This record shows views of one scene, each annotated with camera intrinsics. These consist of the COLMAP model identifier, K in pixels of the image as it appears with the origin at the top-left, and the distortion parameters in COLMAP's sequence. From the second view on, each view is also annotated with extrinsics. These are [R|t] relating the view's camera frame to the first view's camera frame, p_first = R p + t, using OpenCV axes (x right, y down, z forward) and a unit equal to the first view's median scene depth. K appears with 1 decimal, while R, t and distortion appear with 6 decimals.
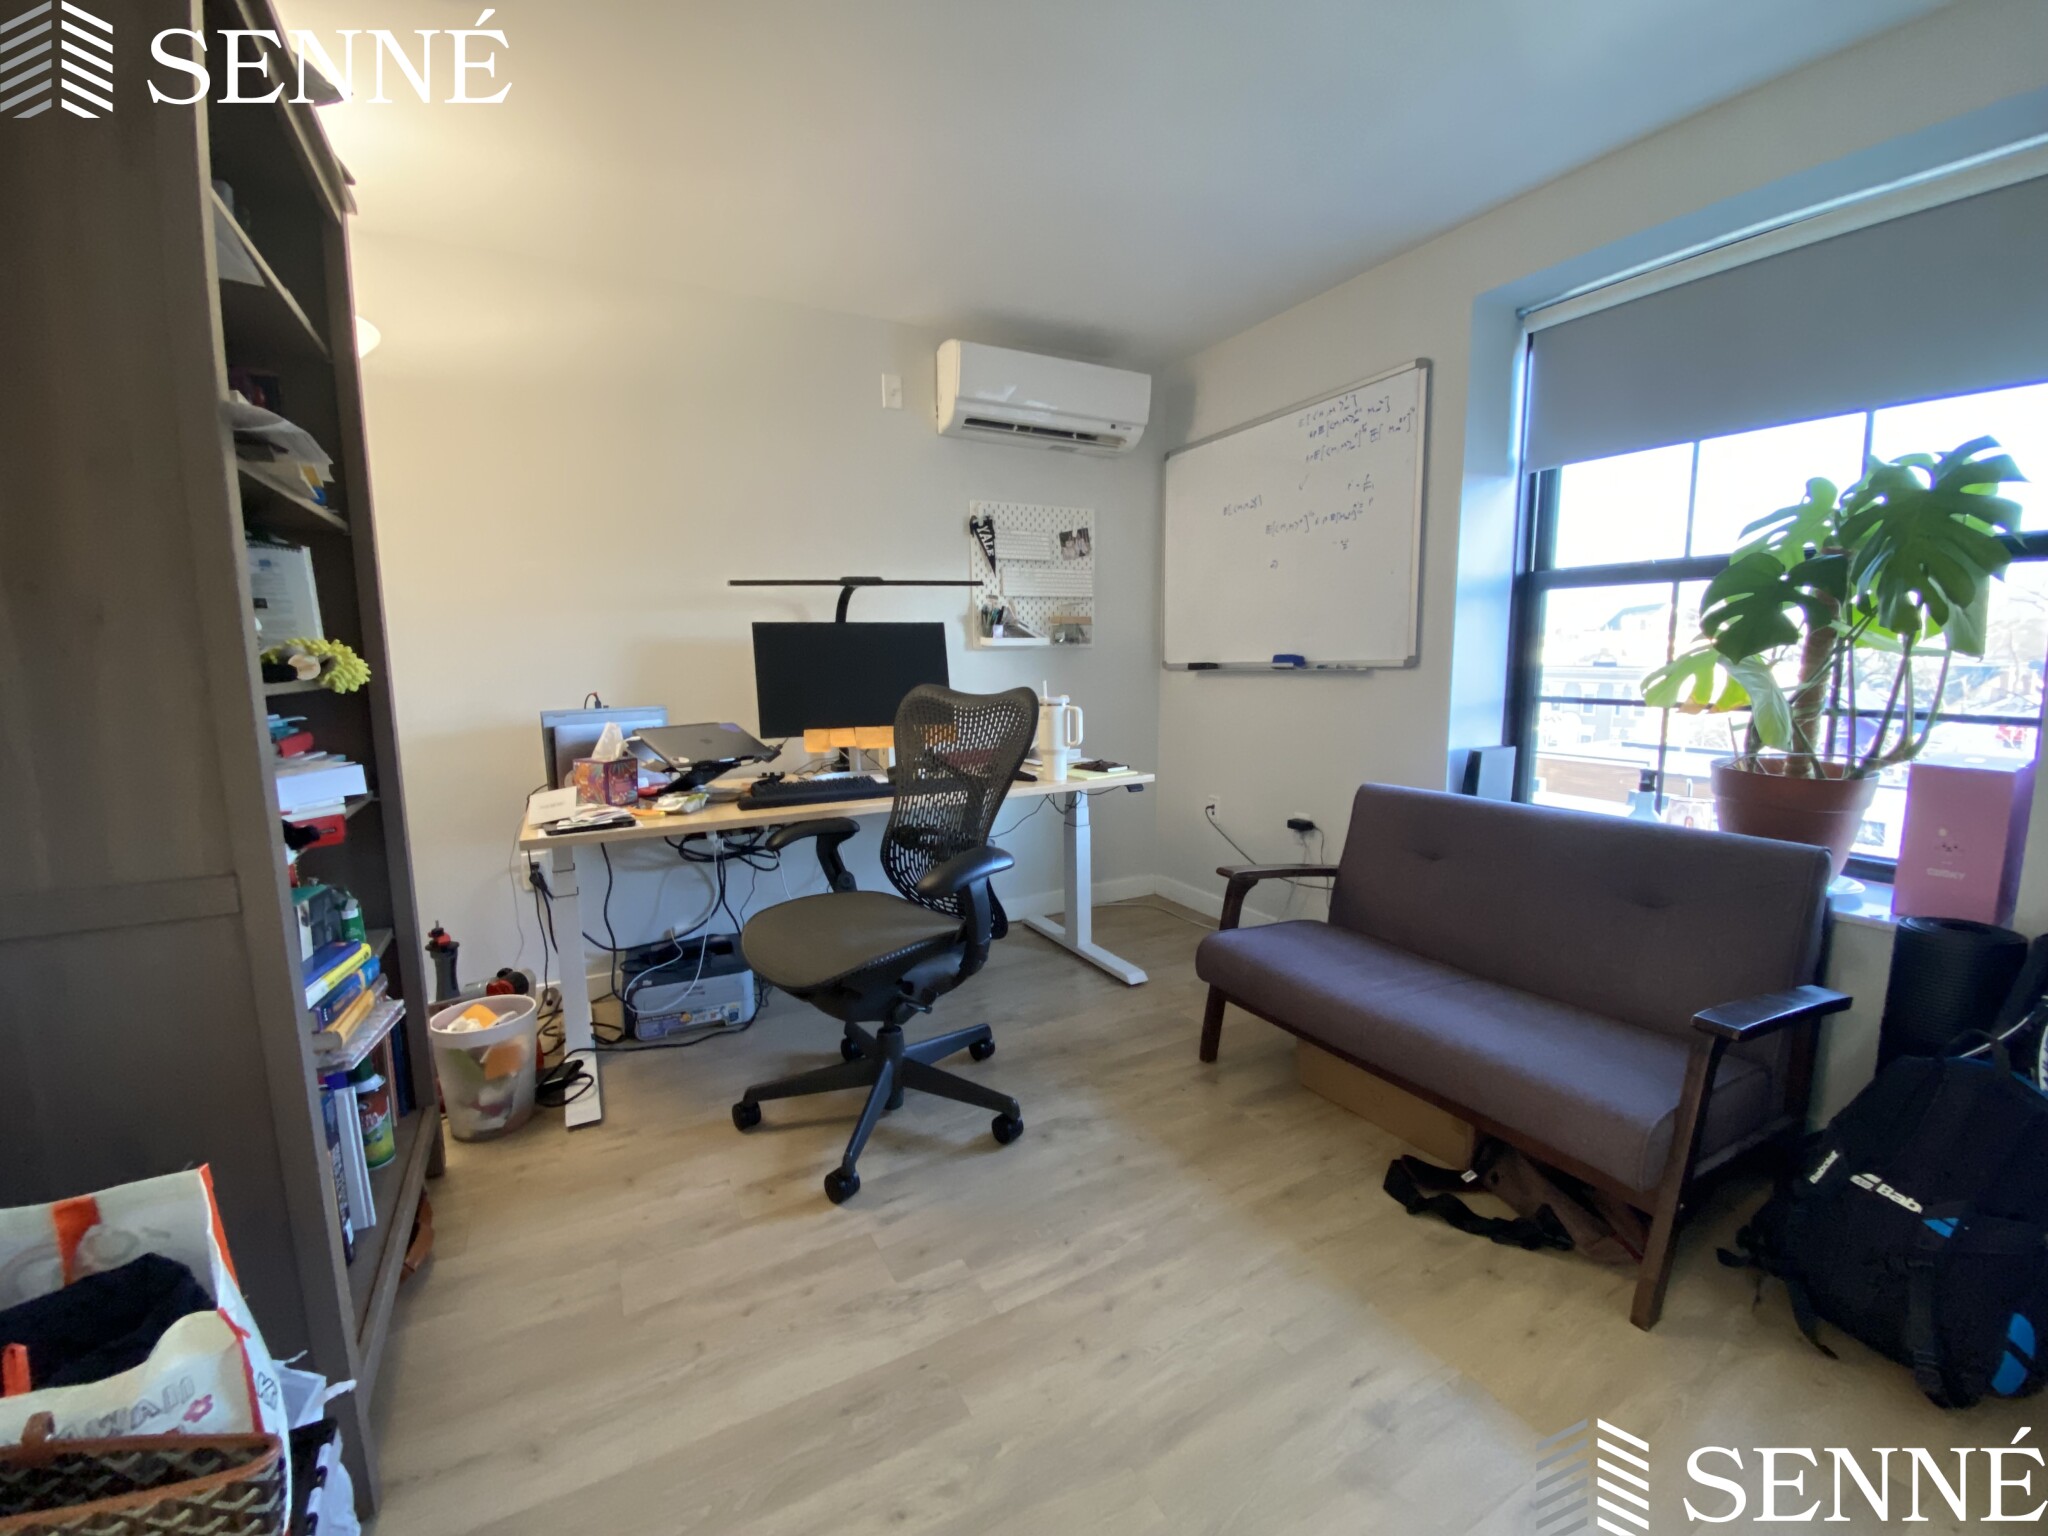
lens RADIAL K [[828.8, 0, 1024.0], [0, 828.8, 768.0], [0, 0, 1]] dist [0.048195, -0.029743]
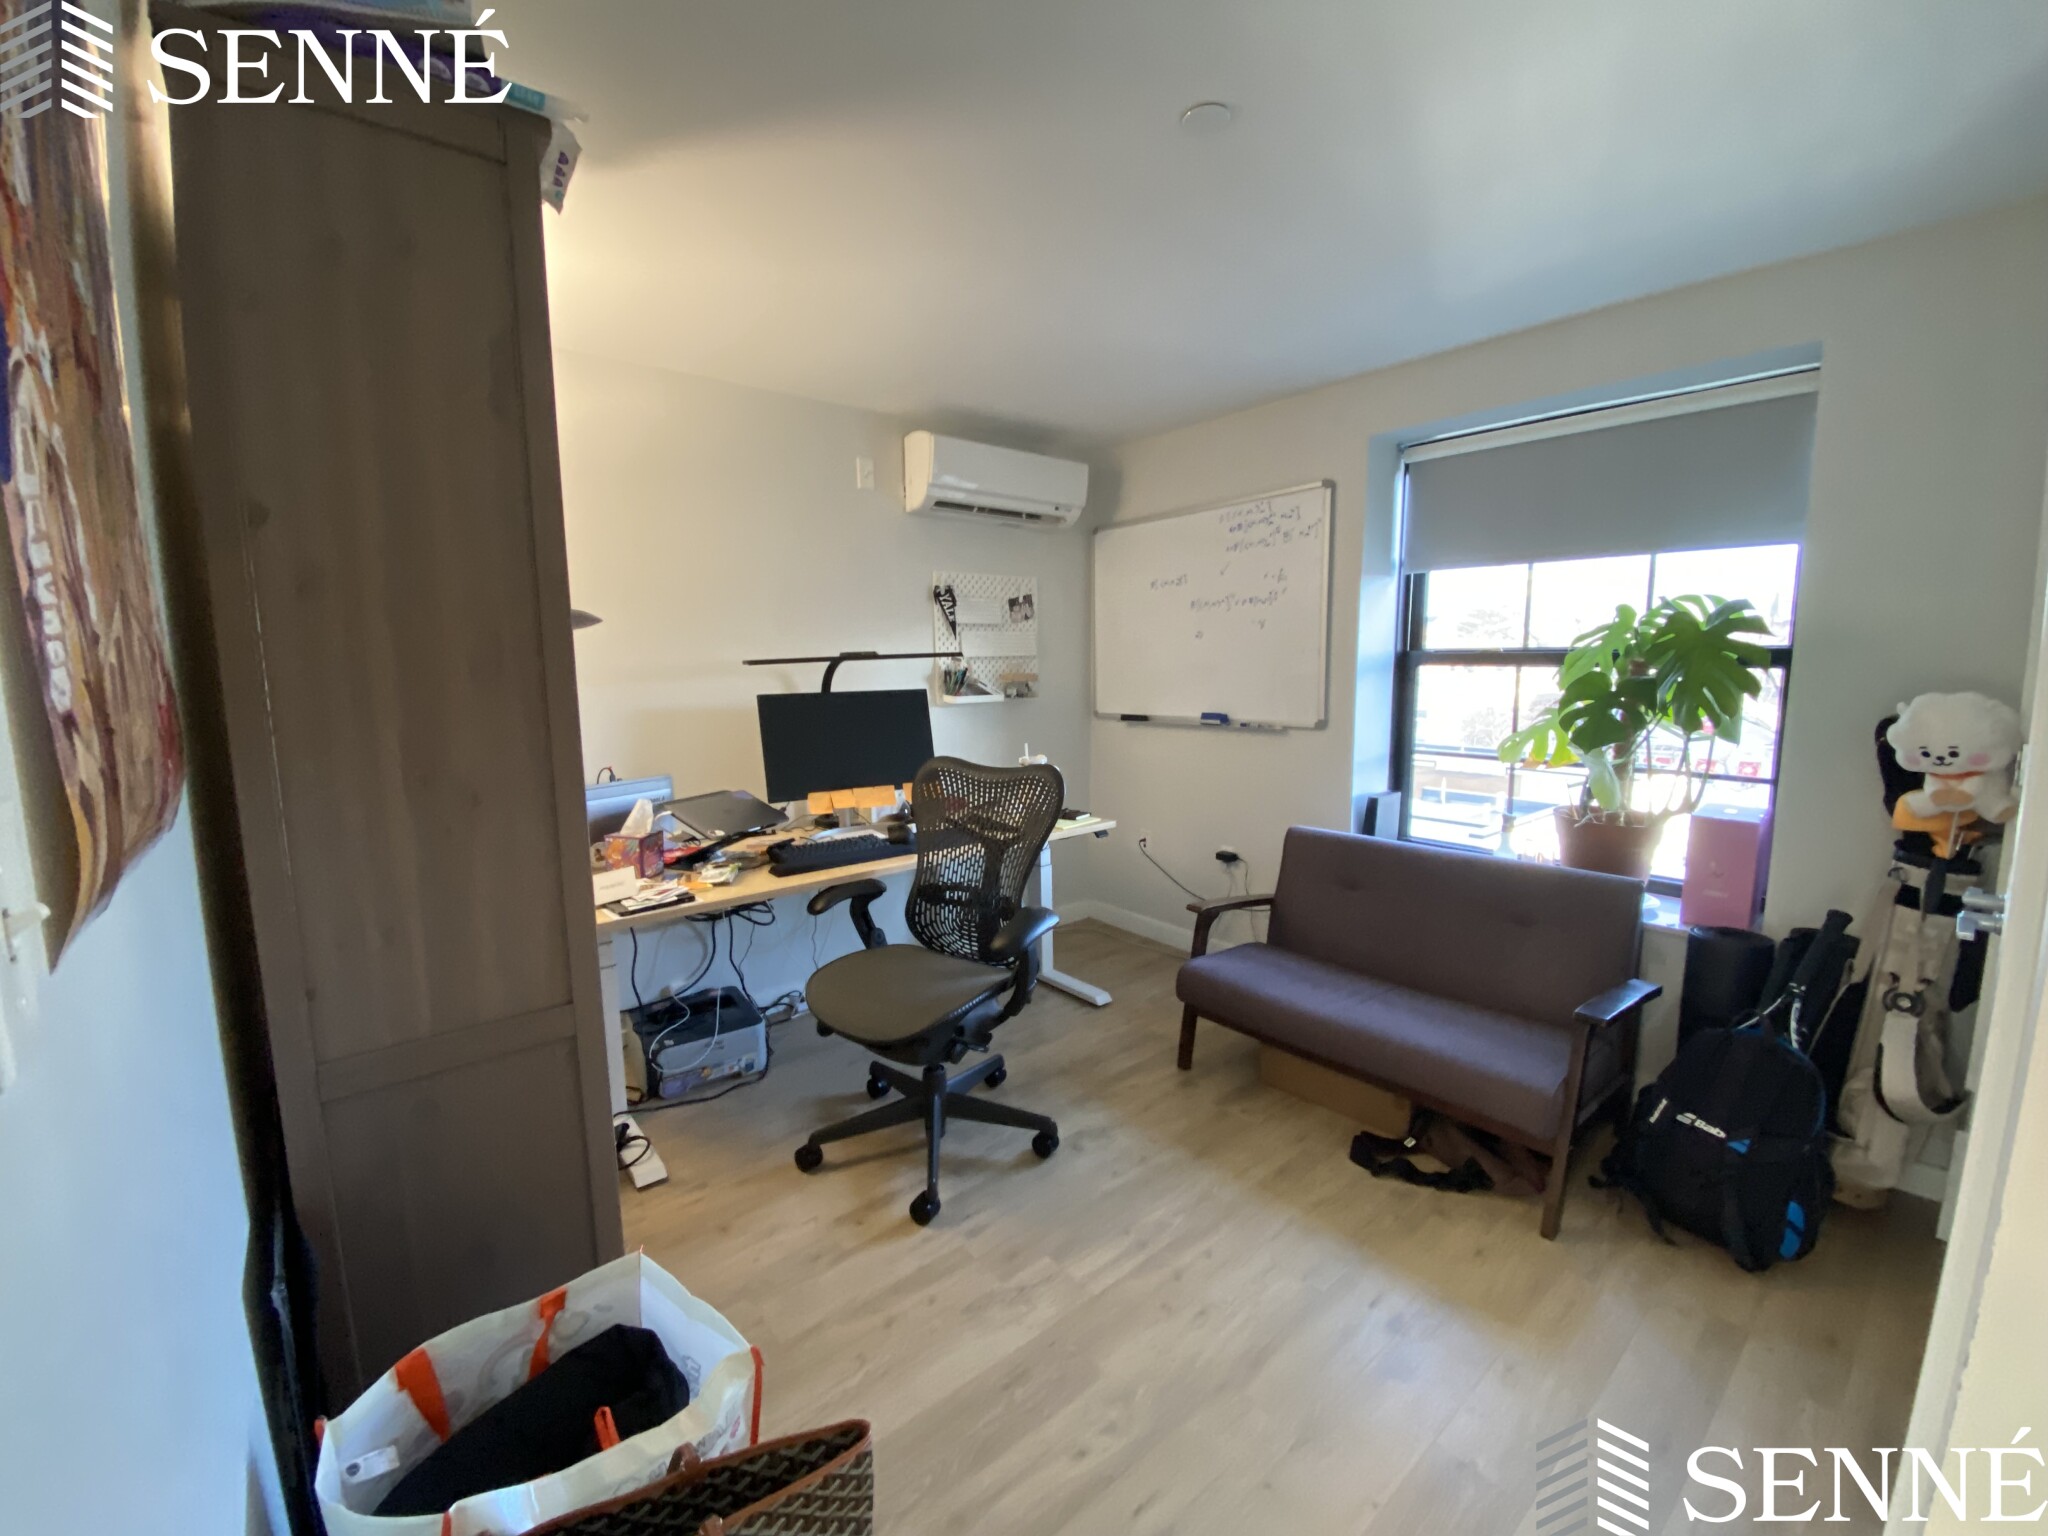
lens RADIAL K [[828.8, 0, 1024.0], [0, 828.8, 768.0], [0, 0, 1]] dist [0.048195, -0.029743]
pose [[0.981431, -0.023216, 0.190407, -0.223455], [0.024339, 0.999697, -0.003563, -0.078744], [-0.190267, 0.008132, 0.981699, -0.126909]]
